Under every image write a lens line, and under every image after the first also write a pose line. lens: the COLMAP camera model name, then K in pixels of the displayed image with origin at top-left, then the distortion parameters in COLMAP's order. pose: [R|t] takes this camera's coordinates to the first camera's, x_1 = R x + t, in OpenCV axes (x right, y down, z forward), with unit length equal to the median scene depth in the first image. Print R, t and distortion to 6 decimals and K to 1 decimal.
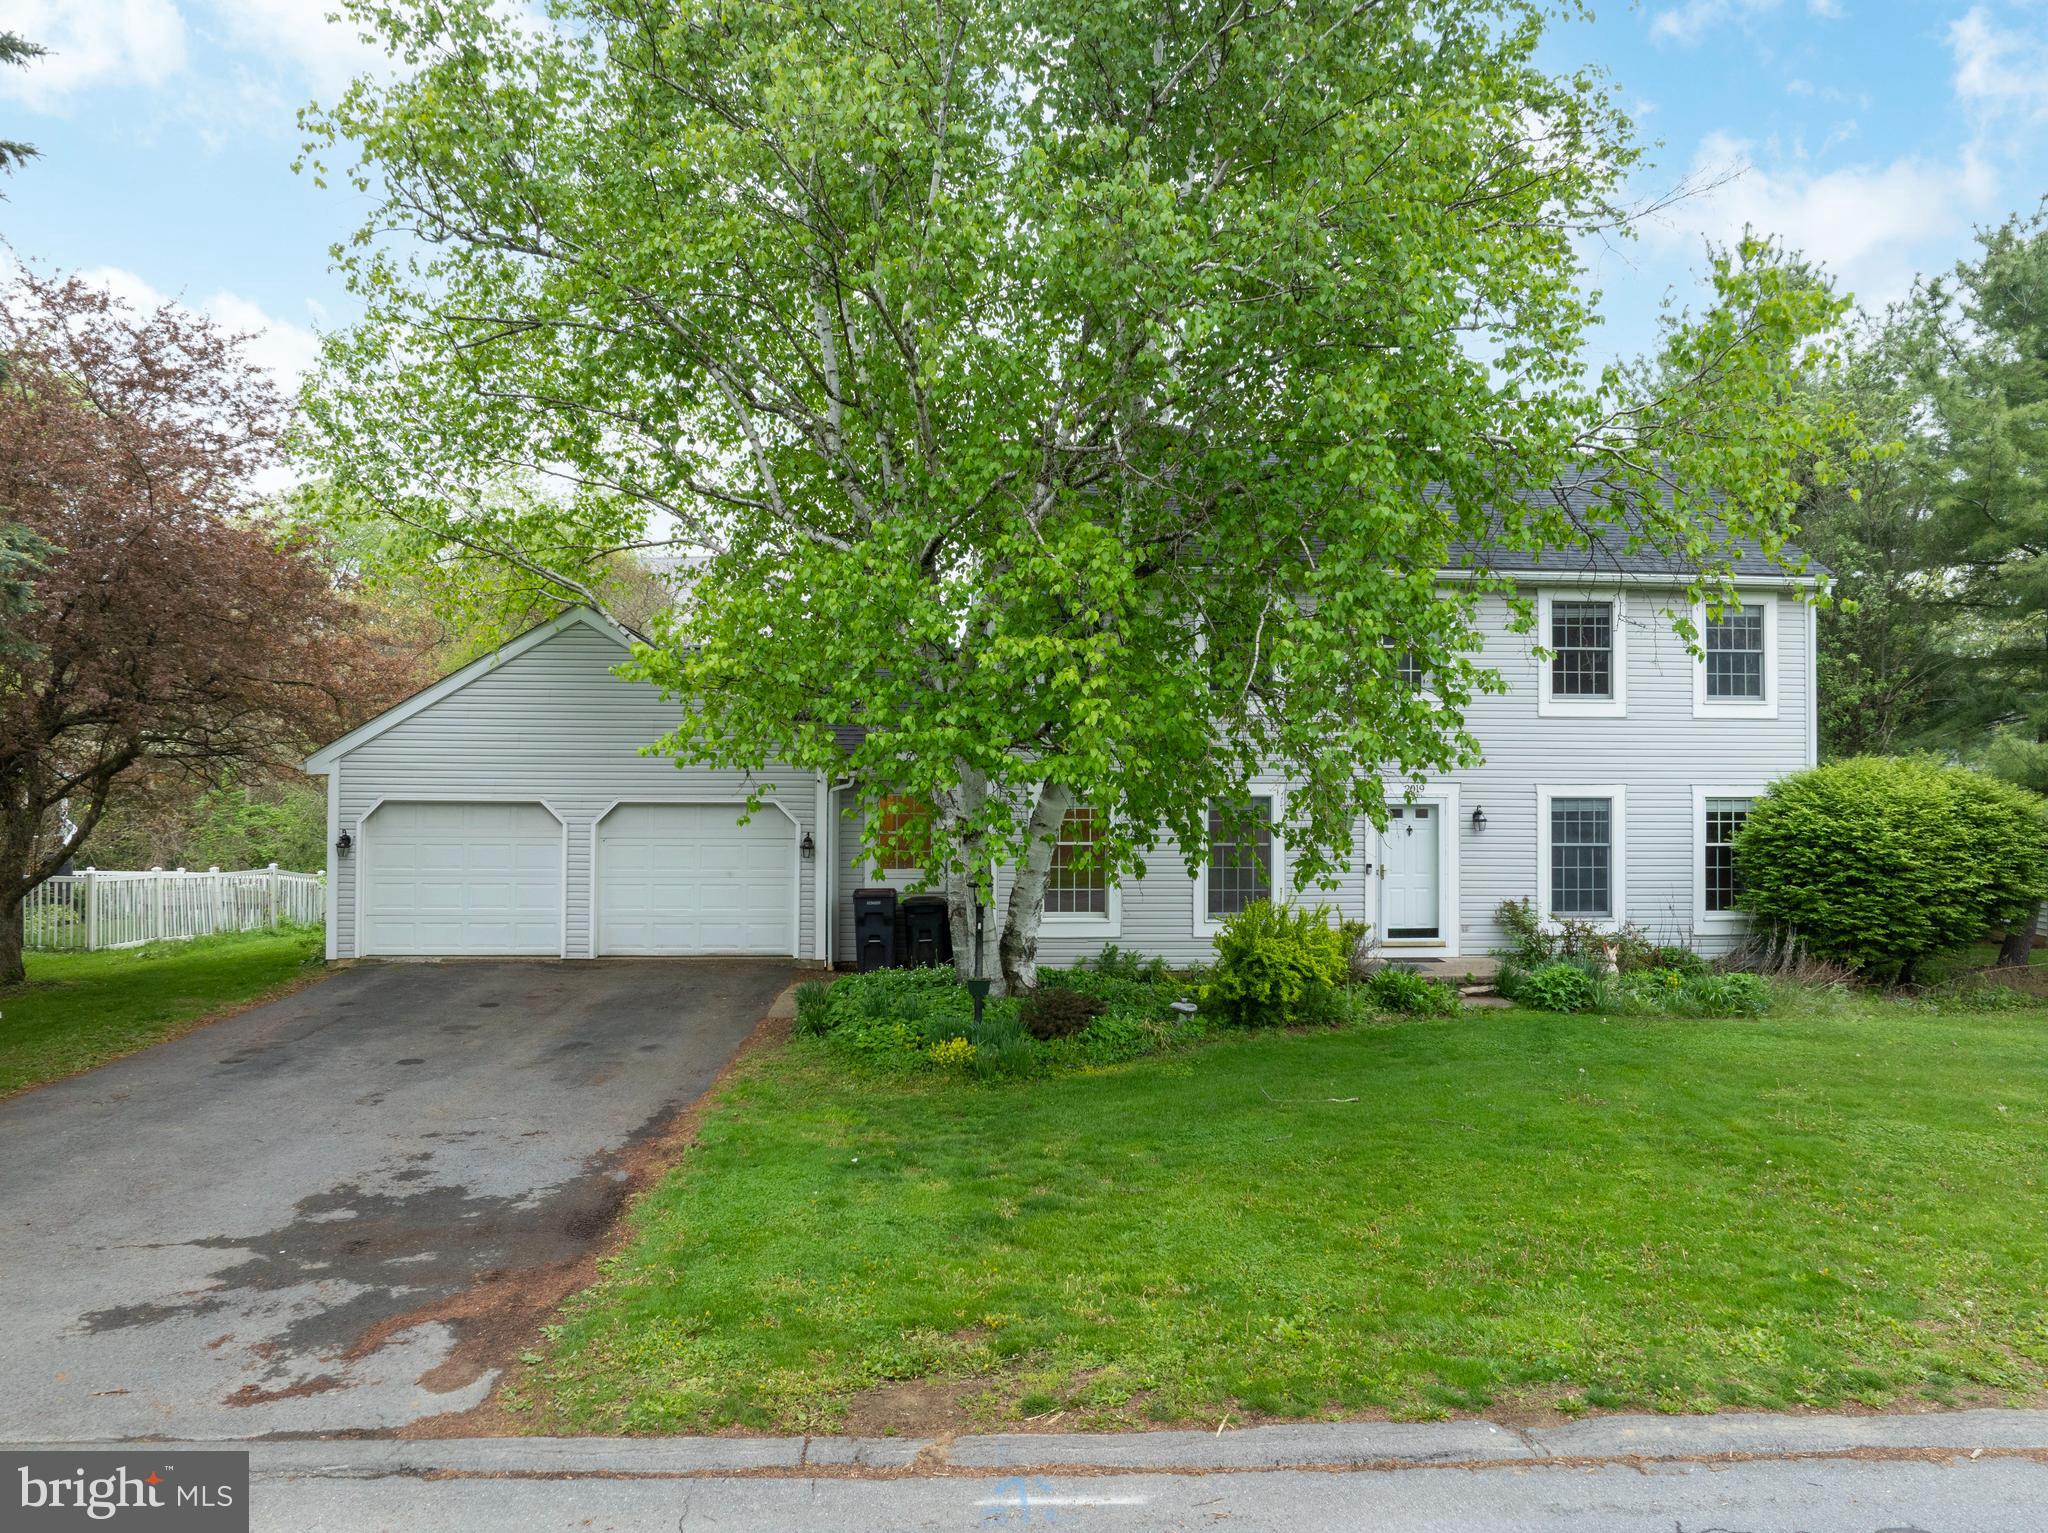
lens RADIAL K [[1441.0, 0, 1024.0], [0, 1441.0, 766.5], [0, 0, 1]] dist [-0.034297, 0.004930]
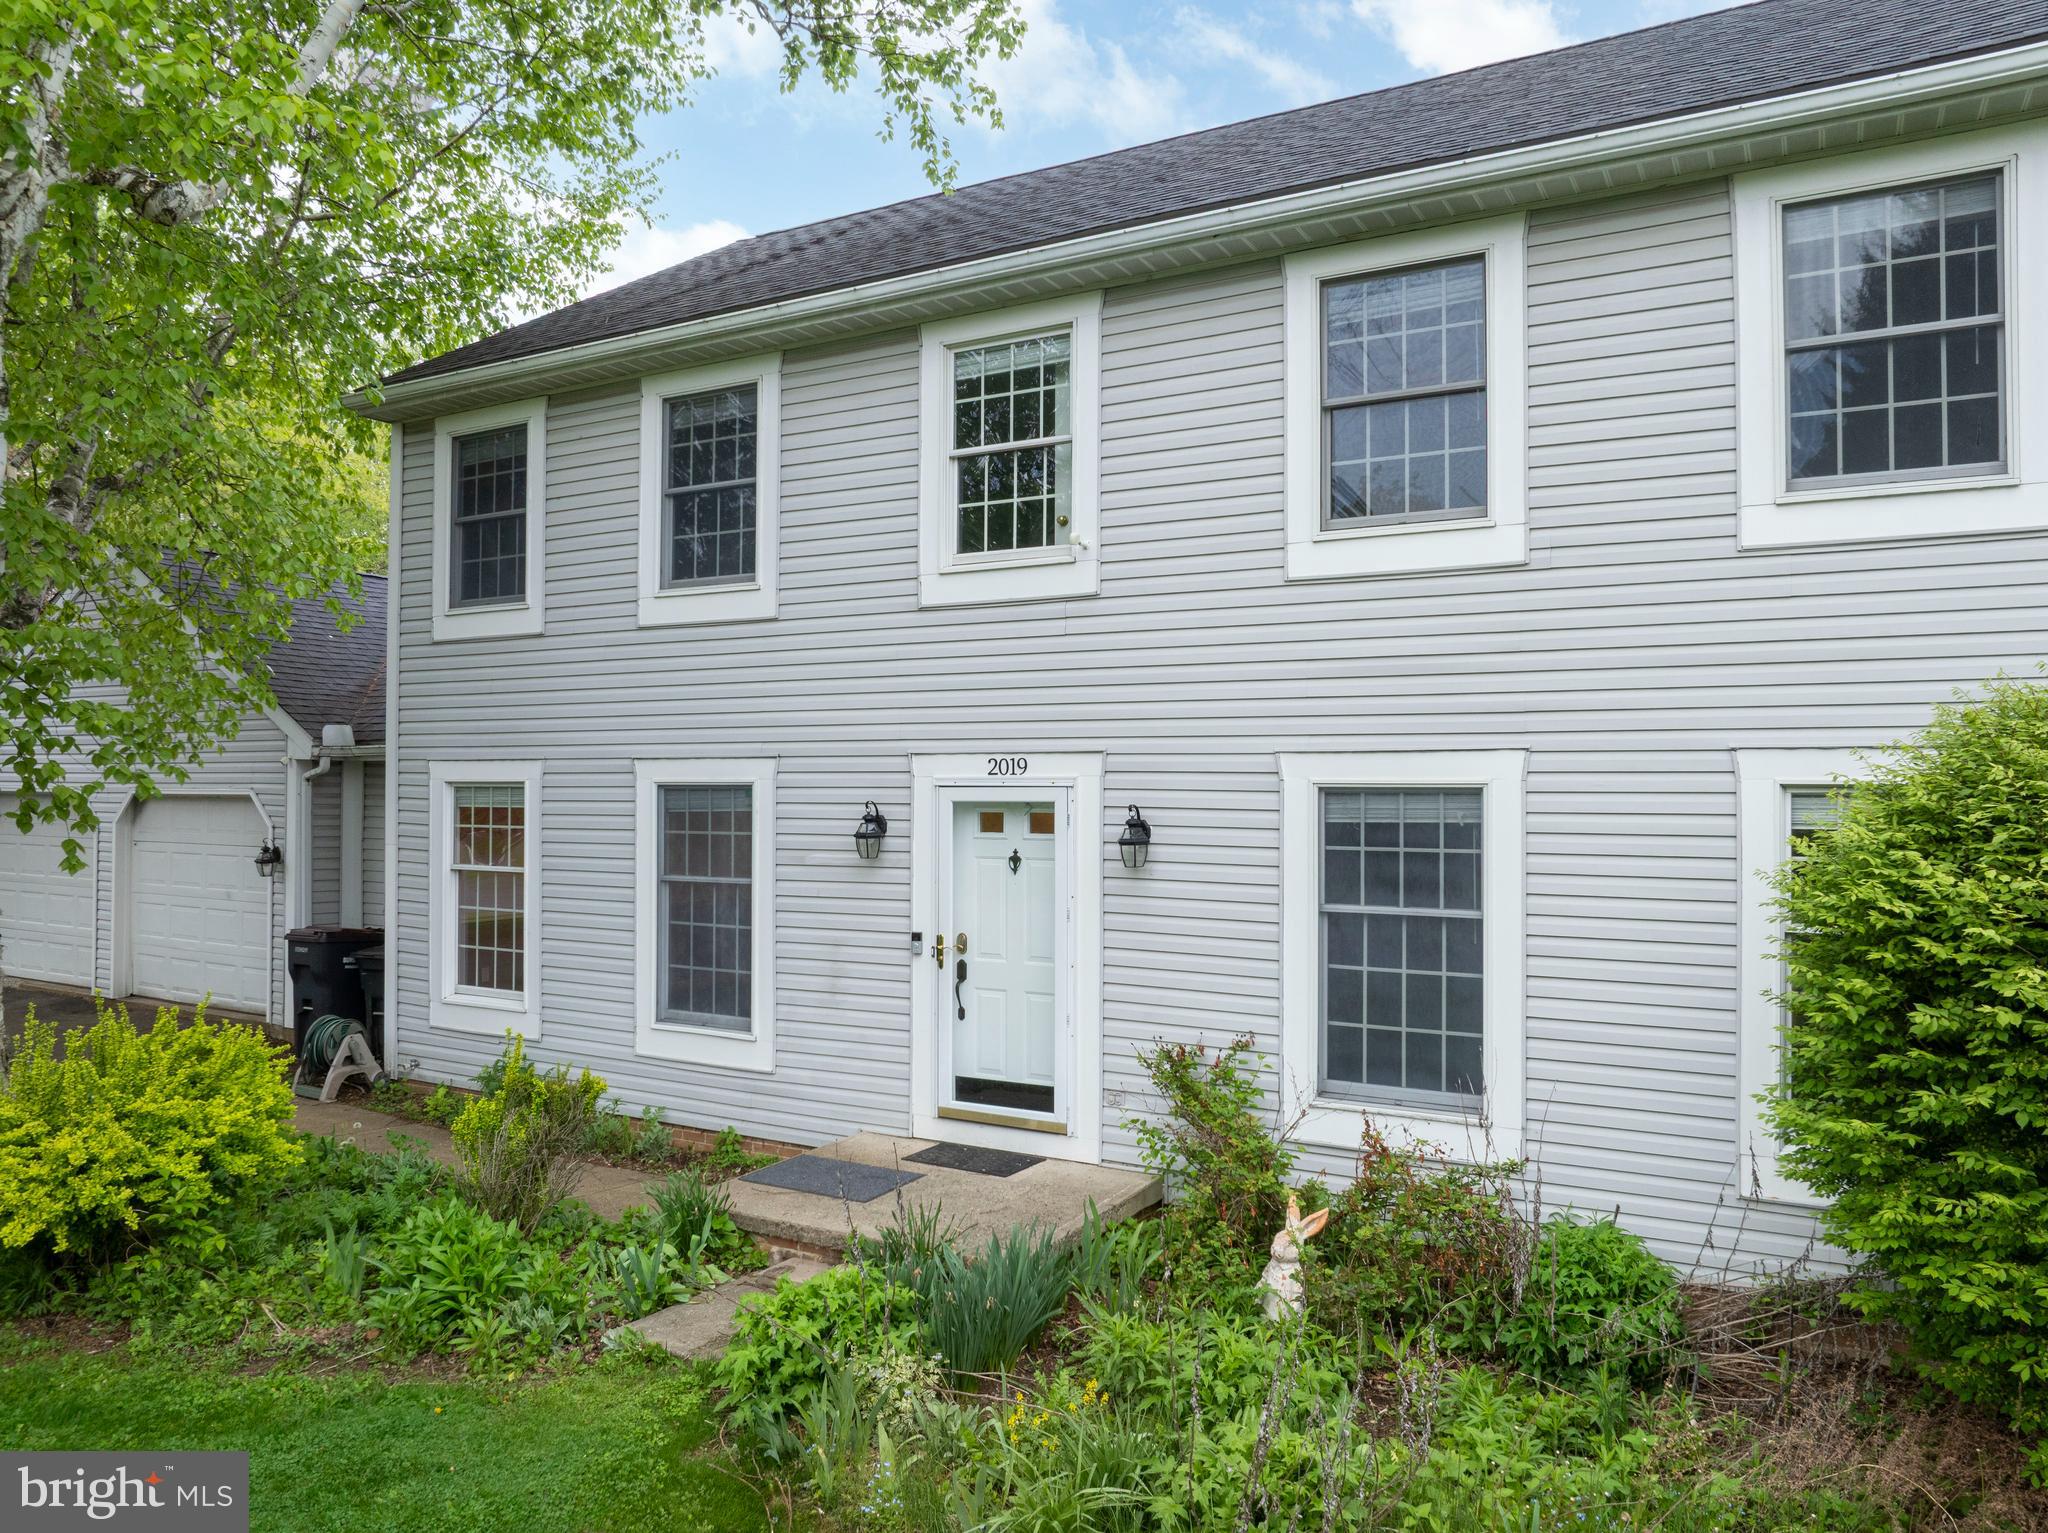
lens RADIAL K [[1441.0, 0, 1024.0], [0, 1441.0, 766.5], [0, 0, 1]] dist [-0.034297, 0.004930]
pose [[0.832941, -0.009062, -0.553288, 0.516243], [0.011118, 0.999938, 0.000361, 0.015188], [0.553250, -0.006453, 0.832990, 0.630649]]
